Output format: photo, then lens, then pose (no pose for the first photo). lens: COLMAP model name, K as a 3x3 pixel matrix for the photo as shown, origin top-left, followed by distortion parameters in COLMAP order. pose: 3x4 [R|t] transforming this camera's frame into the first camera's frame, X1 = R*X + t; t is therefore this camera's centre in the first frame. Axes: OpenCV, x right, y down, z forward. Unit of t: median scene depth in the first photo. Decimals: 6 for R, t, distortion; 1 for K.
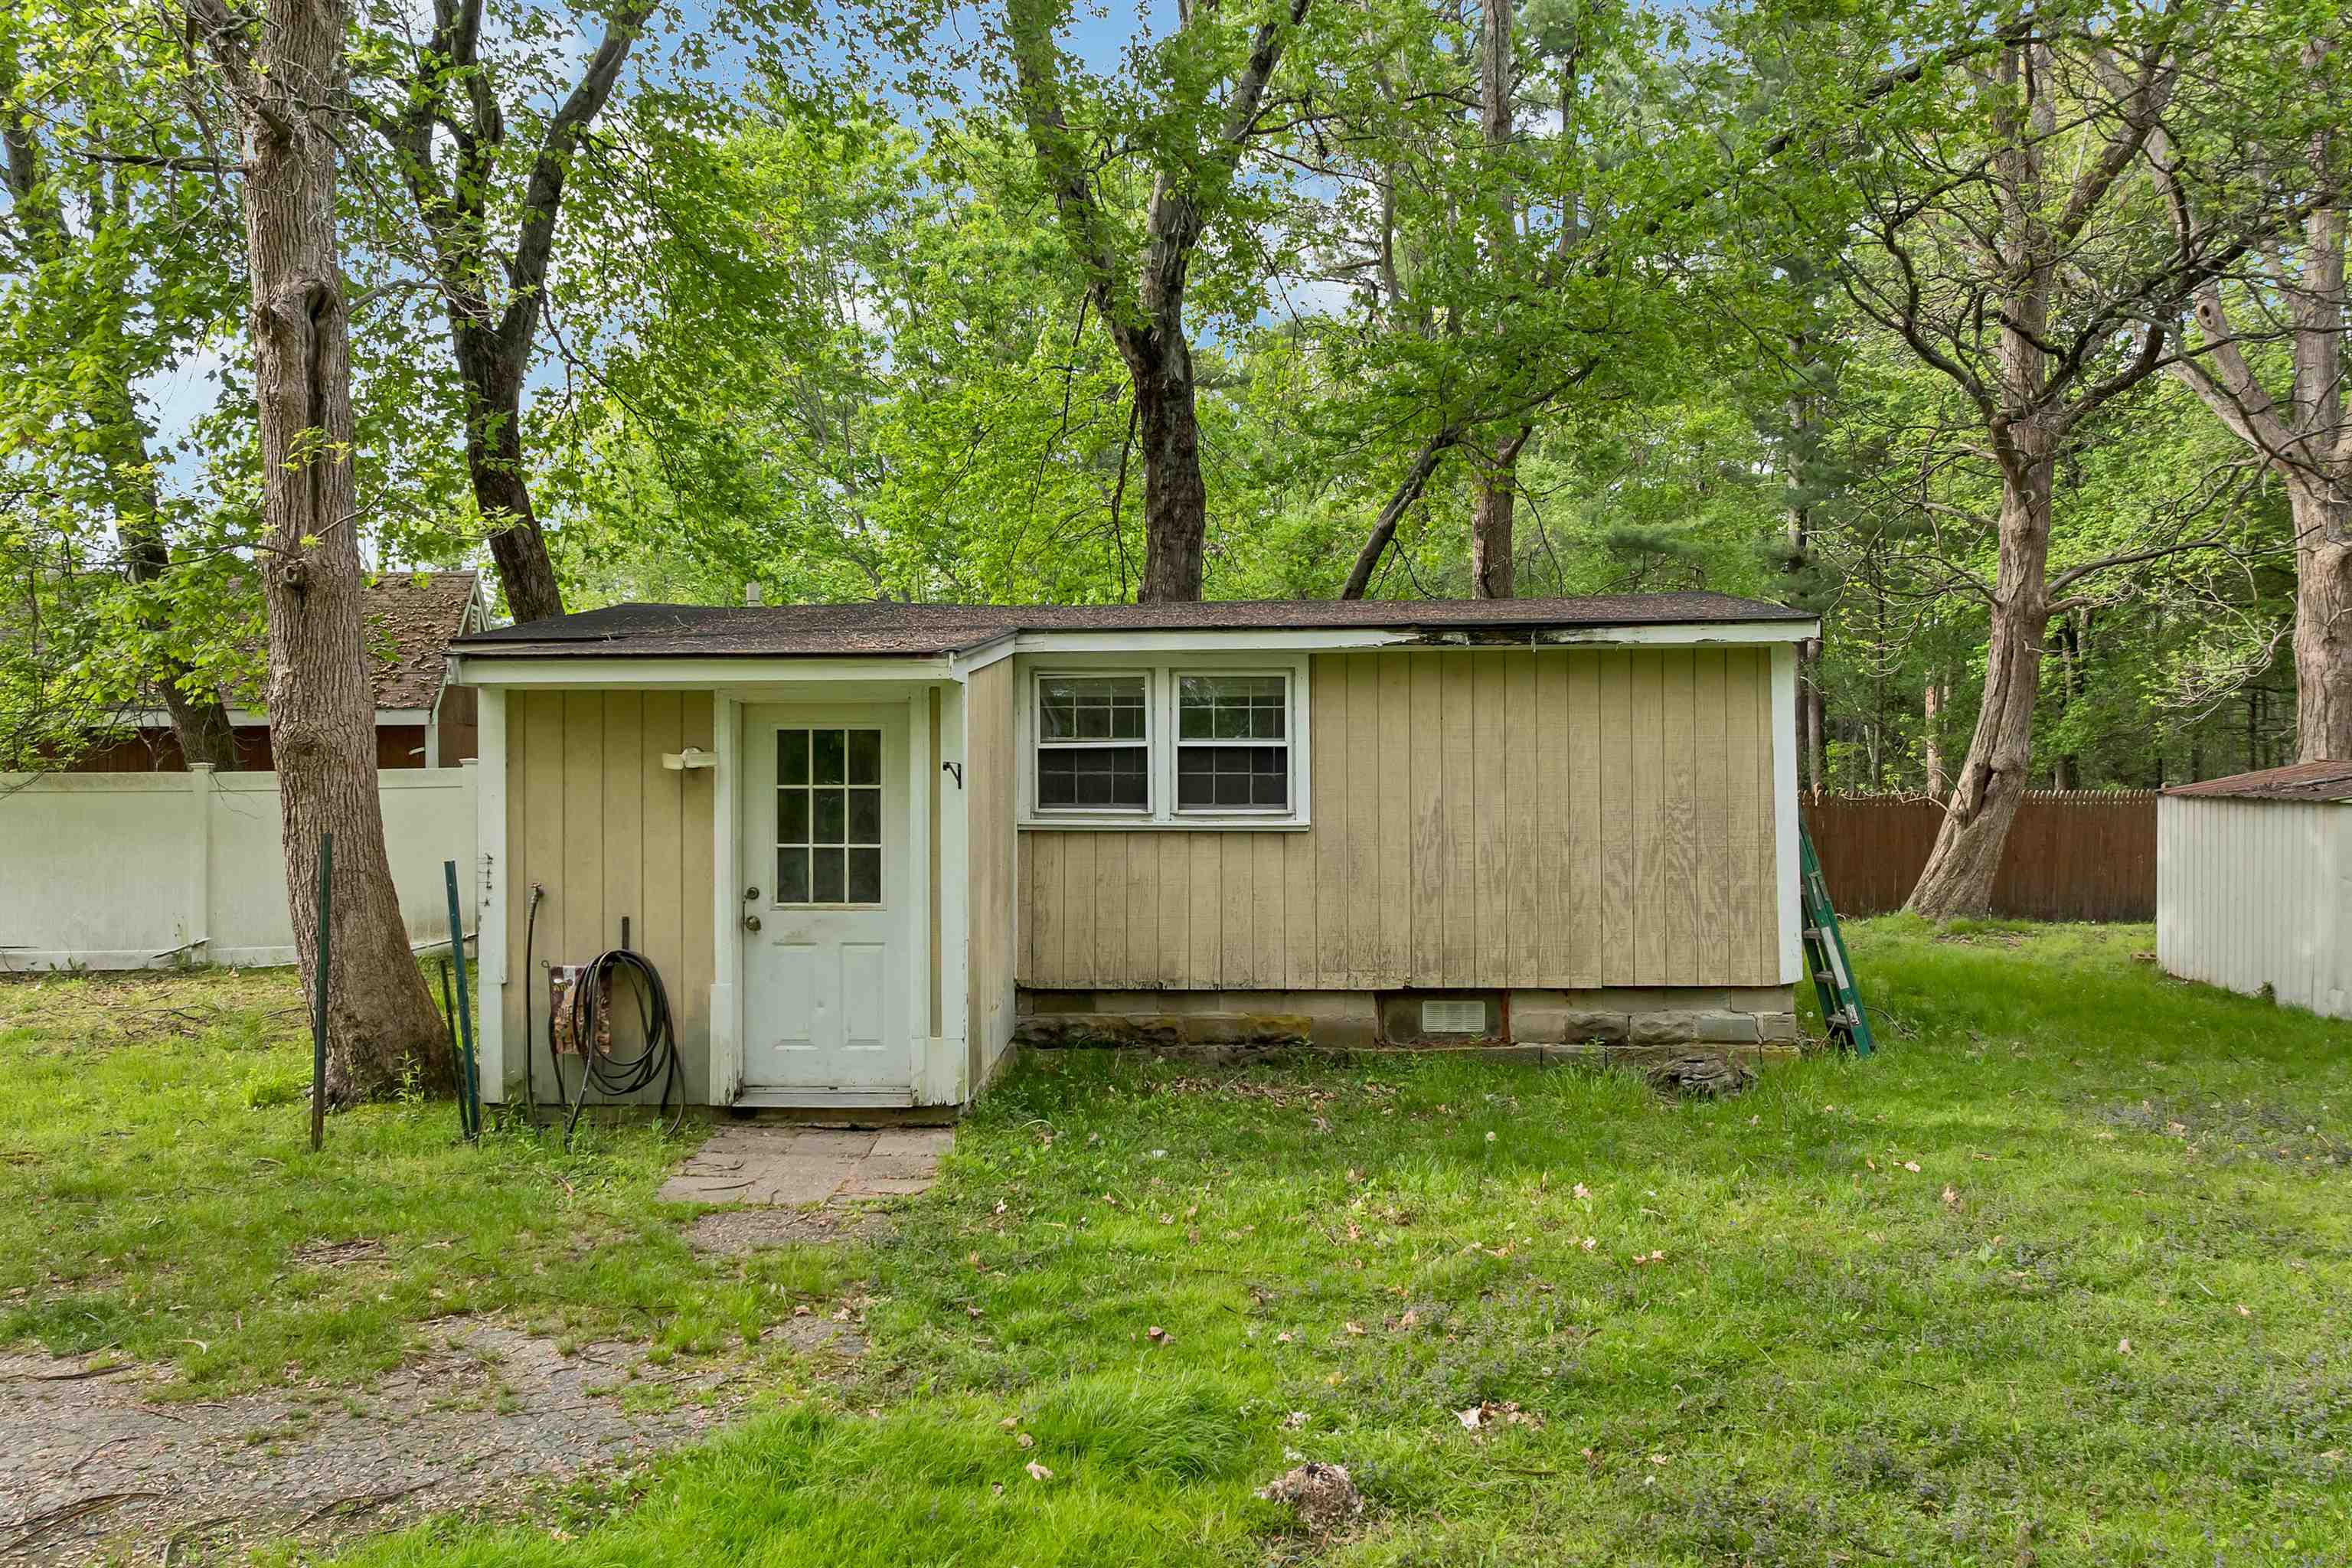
lens RADIAL K [[1666.4, 0, 1176.0], [0, 1666.4, 784.0], [0, 0, 1]] dist [-0.026751, -0.000797]
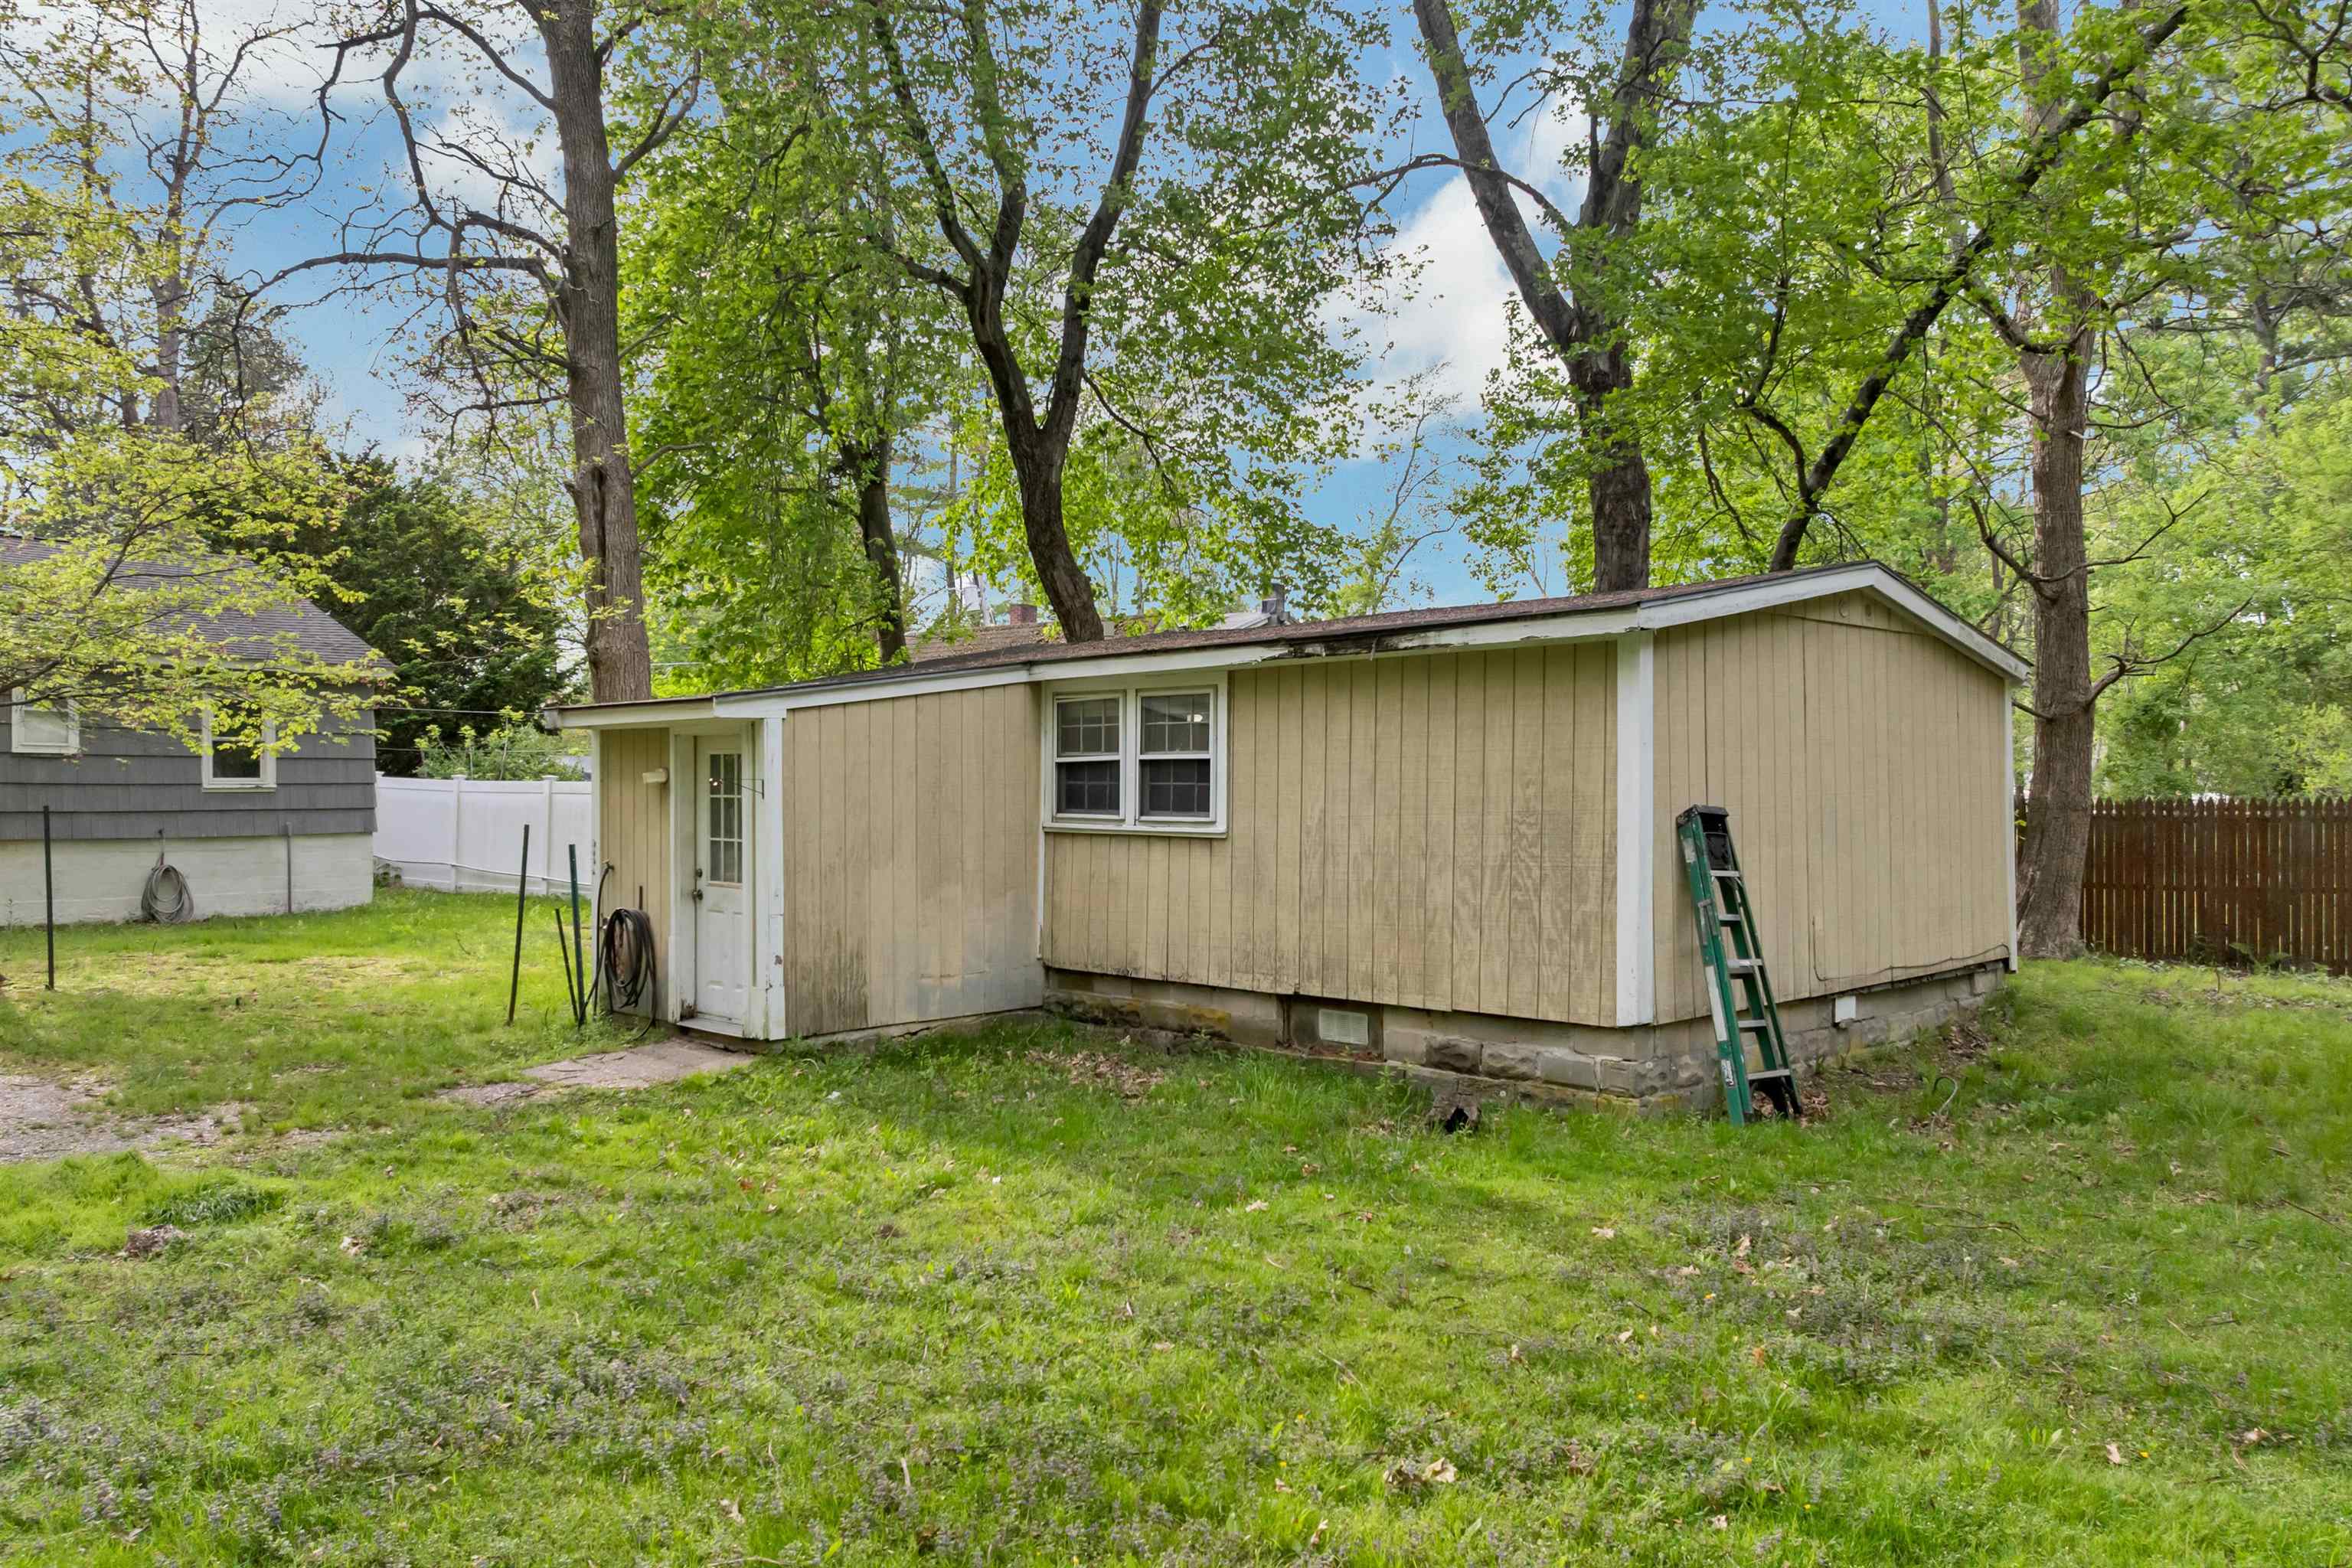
lens RADIAL K [[1666.4, 0, 1176.0], [0, 1666.4, 784.0], [0, 0, 1]] dist [-0.026751, -0.000797]
pose [[0.737363, 0.000905, -0.675496, 0.774538], [0.000923, 0.999997, 0.002347, -0.008835], [0.675496, -0.002354, 0.737360, 0.196214]]
